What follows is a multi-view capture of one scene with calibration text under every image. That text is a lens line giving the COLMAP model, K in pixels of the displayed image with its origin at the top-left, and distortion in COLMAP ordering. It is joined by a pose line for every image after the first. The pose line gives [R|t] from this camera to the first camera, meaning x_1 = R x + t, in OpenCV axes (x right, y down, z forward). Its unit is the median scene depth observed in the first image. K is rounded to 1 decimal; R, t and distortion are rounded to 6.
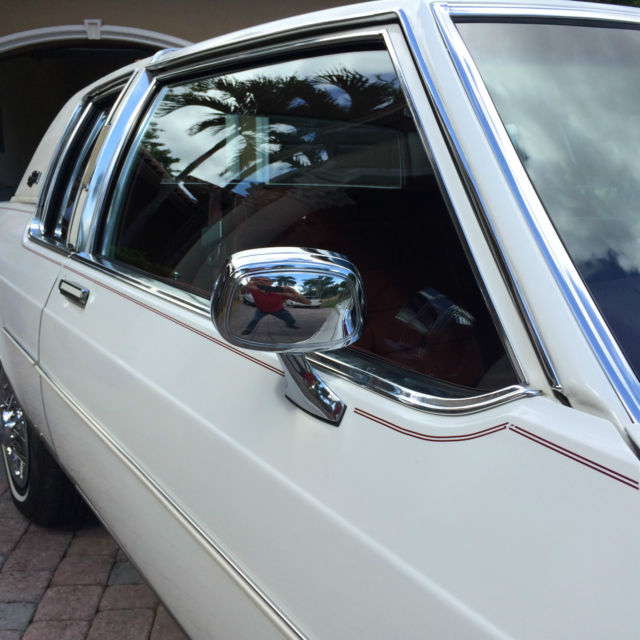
lens RADIAL K [[741.5, 0, 316.4], [0, 741.5, 319.1], [0, 0, 1]] dist [0.089052, -0.127653]
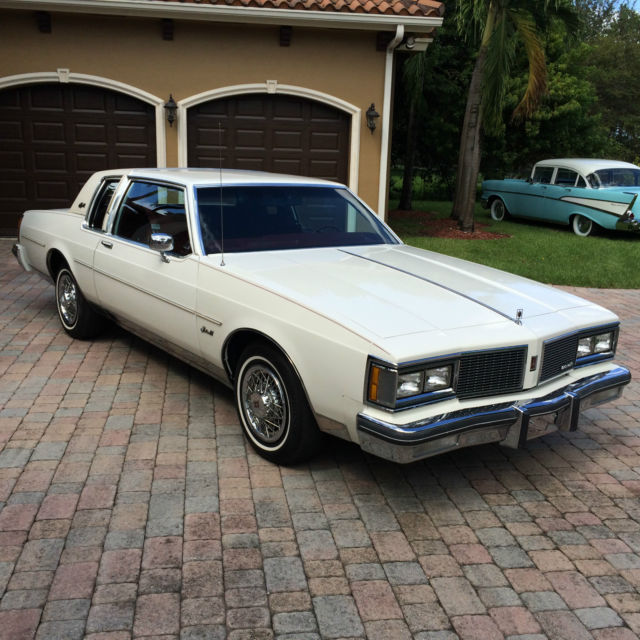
lens RADIAL K [[785.6, 0, 320.0], [0, 785.6, 320.0], [0, 0, 1]] dist [0.135399, -0.014322]
pose [[0.996949, 0.019501, 0.075581, 0.361403], [-0.020126, 0.999769, 0.007518, 0.247385], [-0.075417, -0.009016, 0.997111, -2.524250]]
